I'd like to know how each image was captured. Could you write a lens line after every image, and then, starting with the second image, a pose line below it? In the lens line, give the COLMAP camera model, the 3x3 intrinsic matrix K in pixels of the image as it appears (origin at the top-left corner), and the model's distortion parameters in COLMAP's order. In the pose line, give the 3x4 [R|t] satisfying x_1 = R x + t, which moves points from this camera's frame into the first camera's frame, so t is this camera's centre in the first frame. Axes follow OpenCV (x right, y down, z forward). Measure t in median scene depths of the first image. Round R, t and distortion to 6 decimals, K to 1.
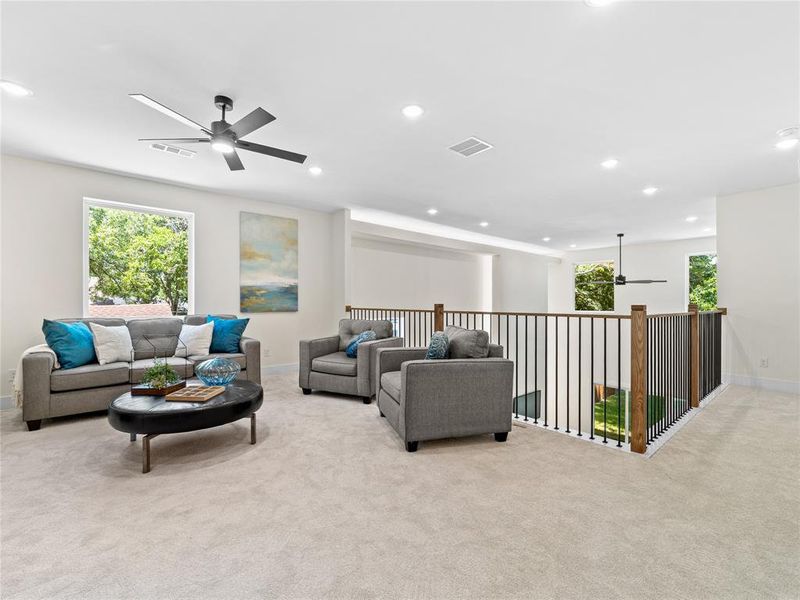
lens RADIAL K [[355.4, 0, 402.6], [0, 355.4, 301.3], [0, 0, 1]] dist [-0.004146, 0.003950]
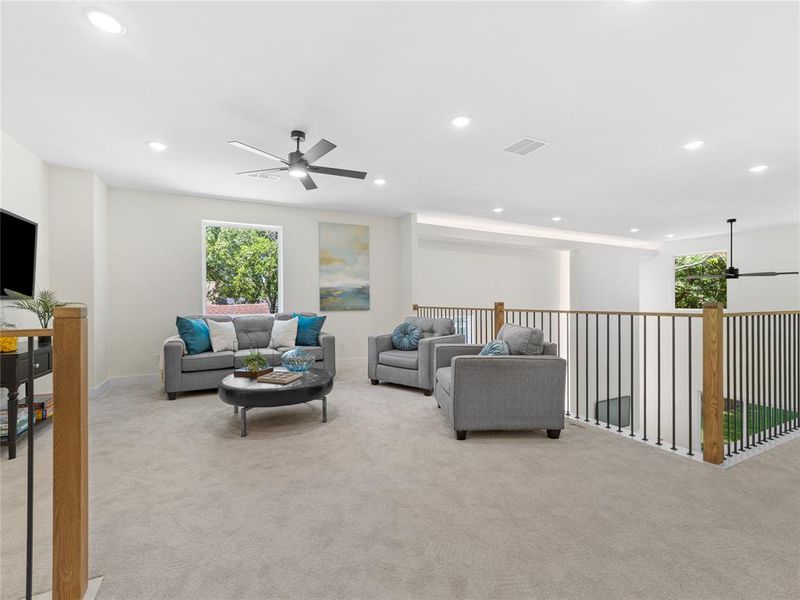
lens RADIAL K [[355.4, 0, 397.2], [0, 355.4, 301.0], [0, 0, 1]] dist [-0.004146, 0.003950]
pose [[0.971573, -0.007439, -0.236624, 0.078622], [0.007981, 0.999967, 0.001331, 0.000043], [0.236606, -0.003182, 0.971600, -0.069964]]
